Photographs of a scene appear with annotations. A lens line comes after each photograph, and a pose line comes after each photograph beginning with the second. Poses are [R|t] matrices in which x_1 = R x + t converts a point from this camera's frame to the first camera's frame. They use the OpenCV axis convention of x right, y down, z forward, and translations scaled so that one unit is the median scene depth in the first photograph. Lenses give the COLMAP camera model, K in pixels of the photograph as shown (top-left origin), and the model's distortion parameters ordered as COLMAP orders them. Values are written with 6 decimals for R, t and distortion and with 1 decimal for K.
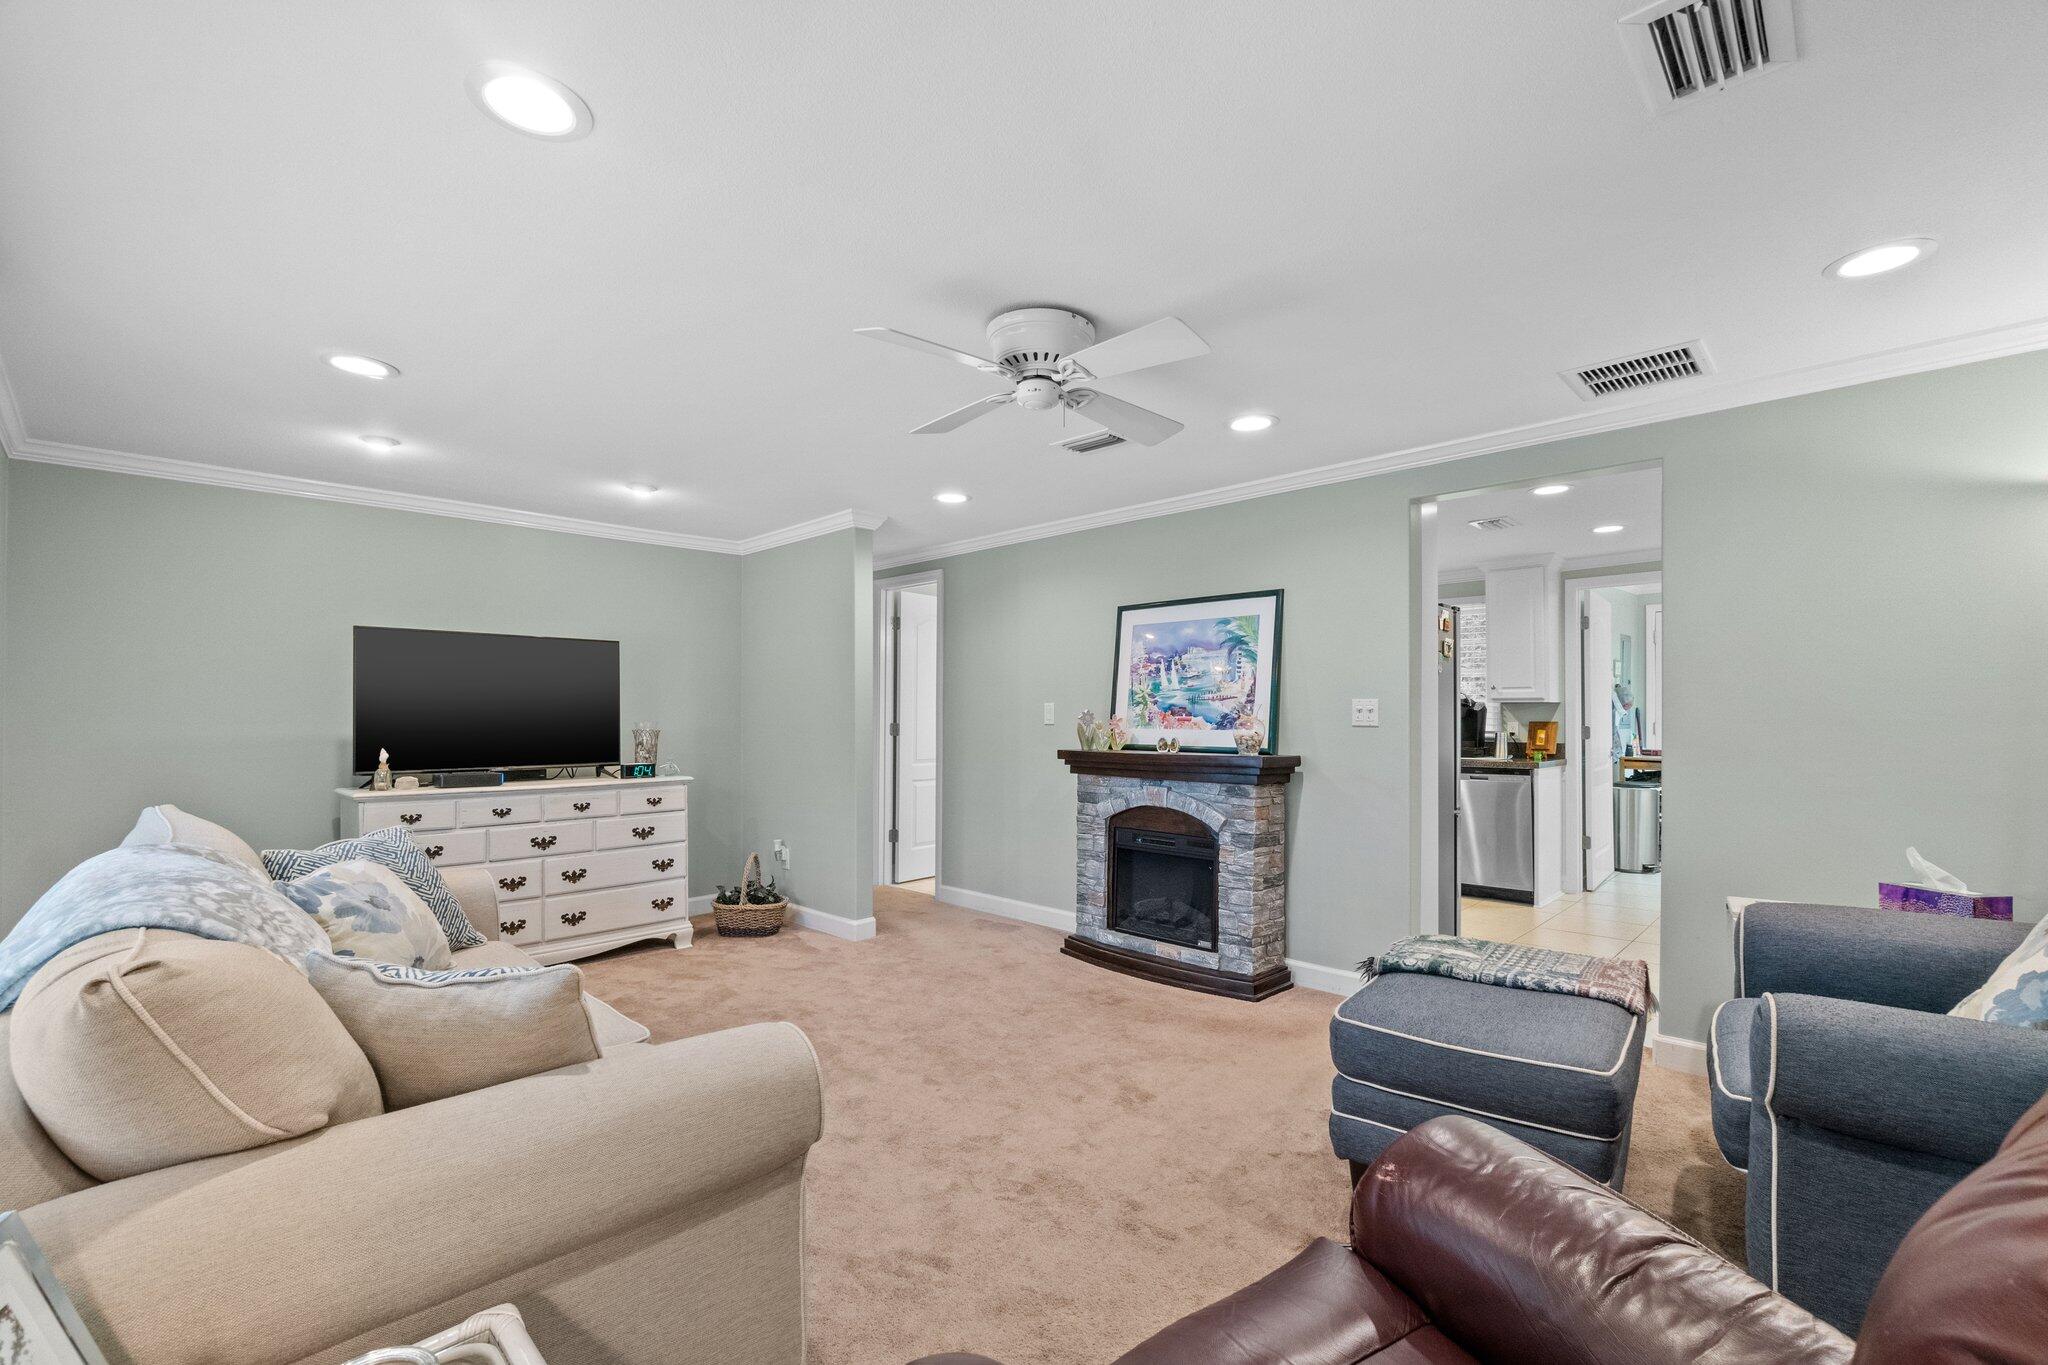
lens RADIAL K [[886.4, 0, 1033.3], [0, 886.4, 708.2], [0, 0, 1]] dist [-0.004302, -0.000735]
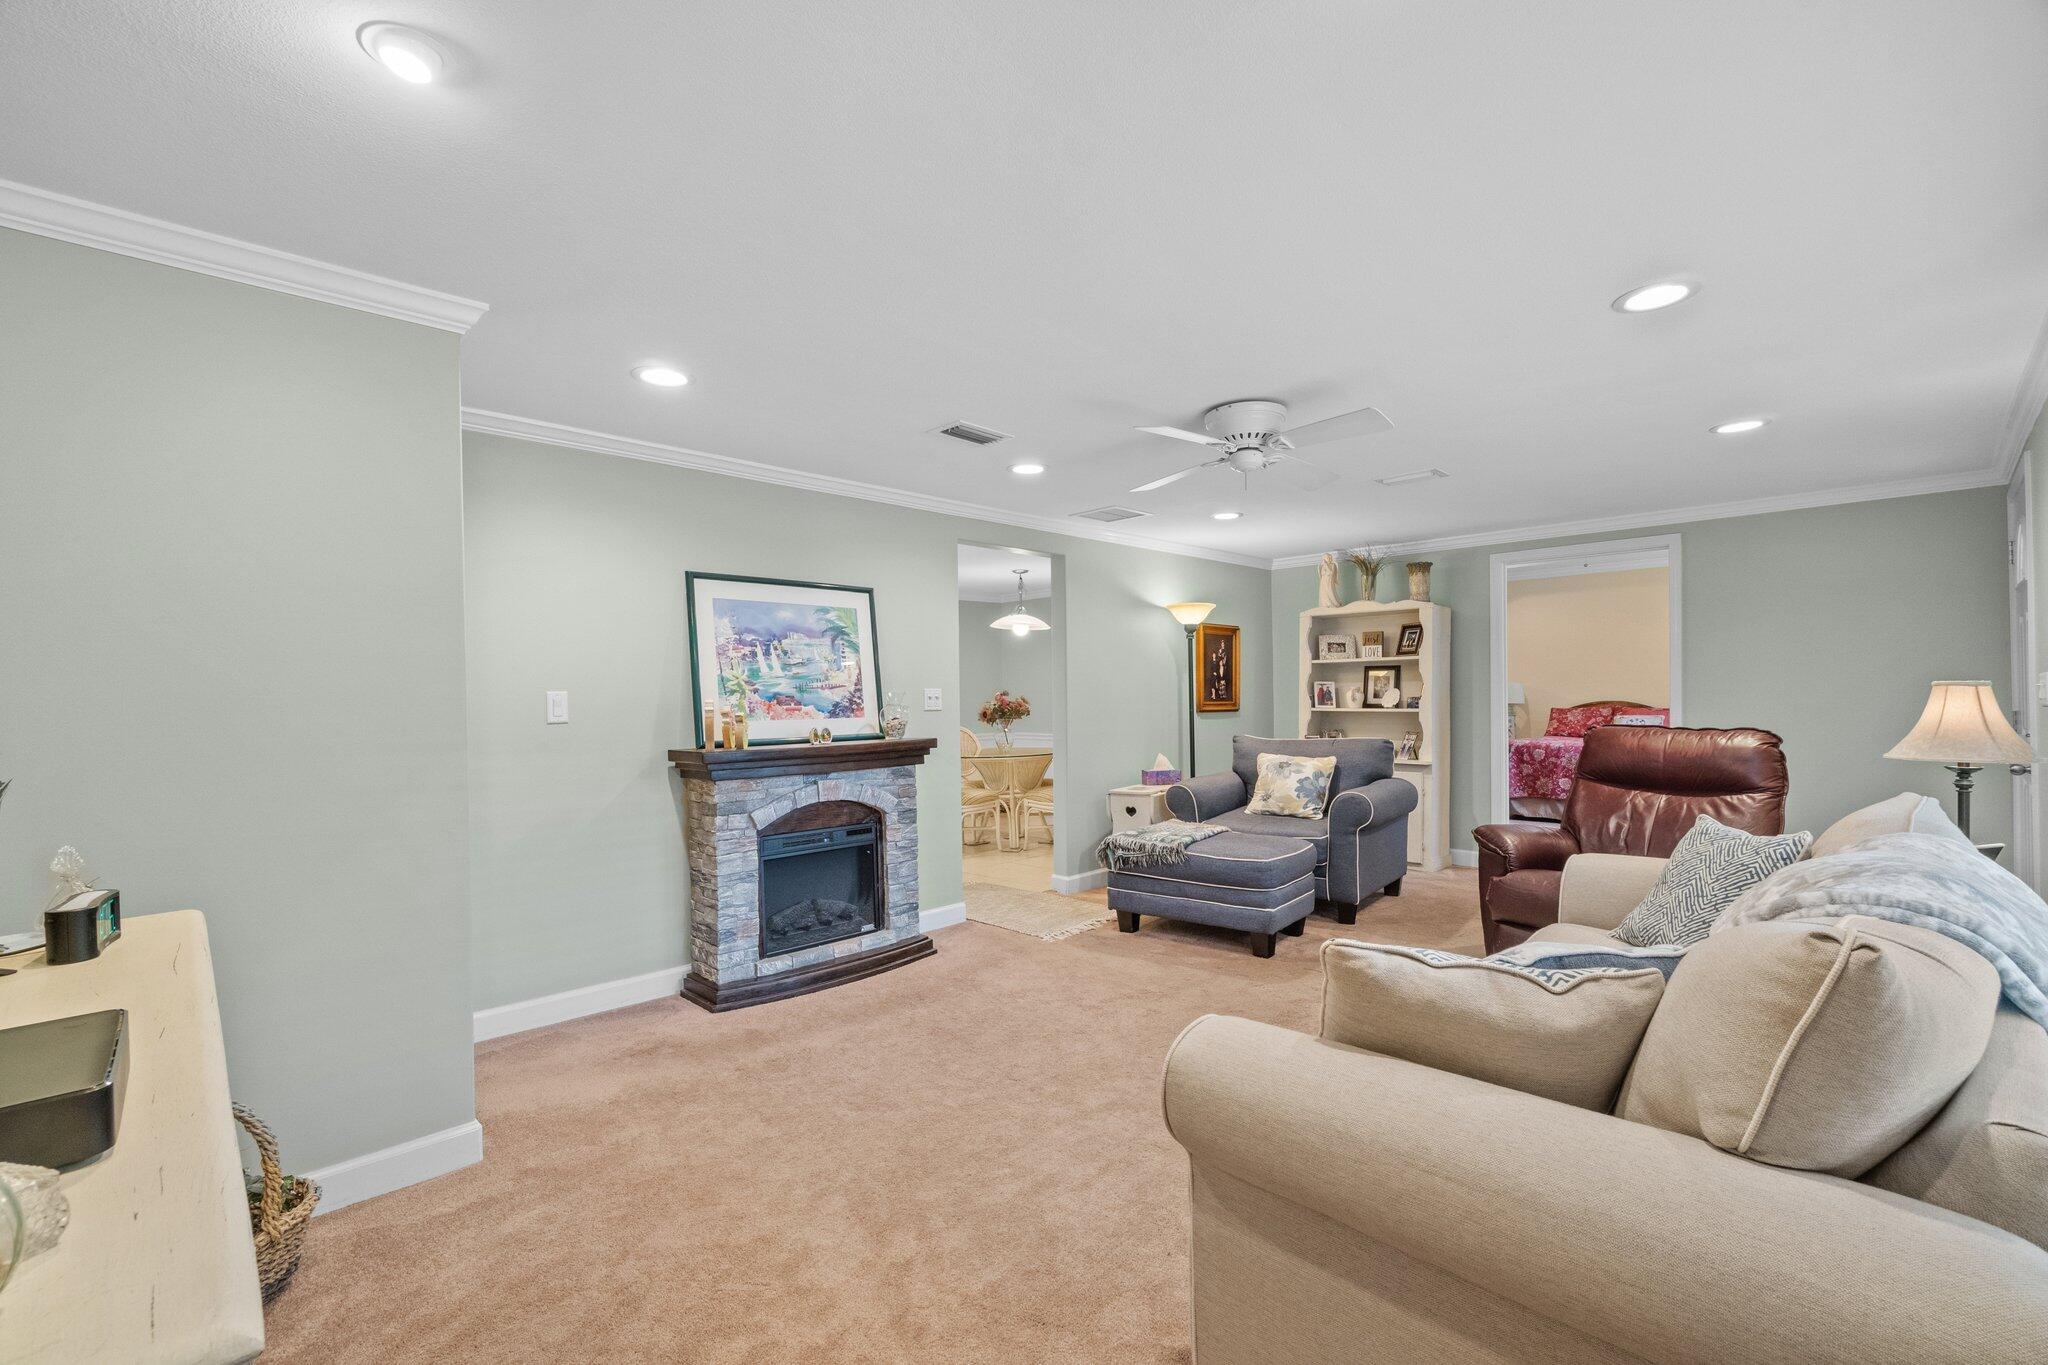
lens RADIAL K [[886.4, 0, 1029.9], [0, 886.4, 699.9], [0, 0, 1]] dist [-0.004302, -0.000735]
pose [[0.025588, -0.006225, 0.999653, -0.777988], [0.007565, 0.999953, 0.006033, -0.000705], [-0.999644, 0.007408, 0.025634, 0.743755]]
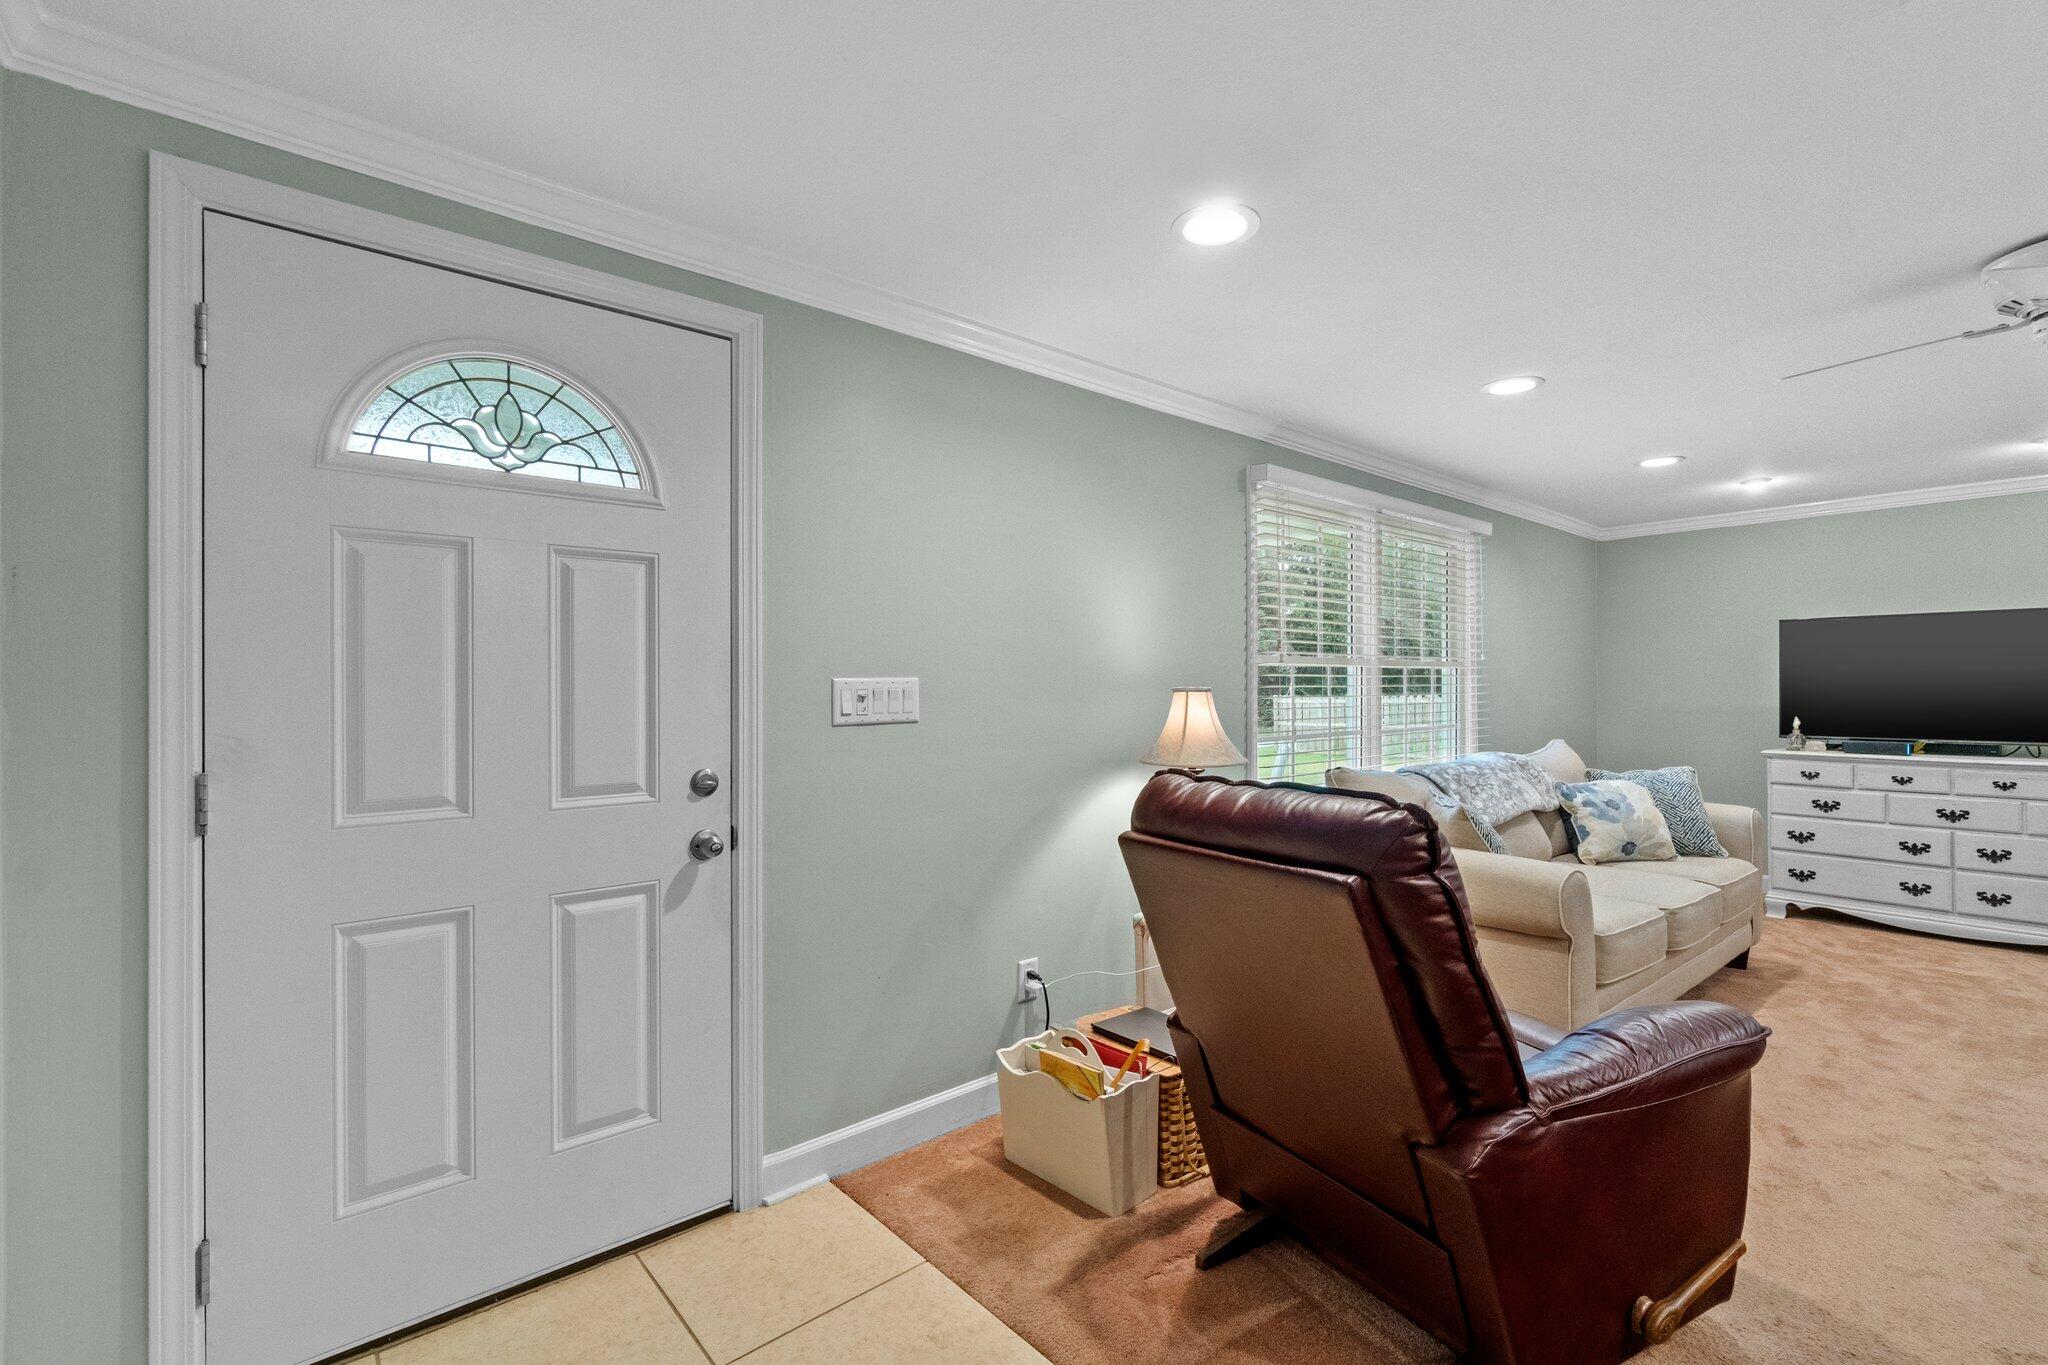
lens RADIAL K [[886.4, 0, 1013.8], [0, 886.4, 682.3], [0, 0, 1]] dist [-0.004302, -0.000735]
pose [[-0.099228, -0.005783, -0.995048, 0.555140], [0.009800, 0.999929, -0.006789, -0.005197], [0.995016, -0.010425, -0.099165, 0.024043]]
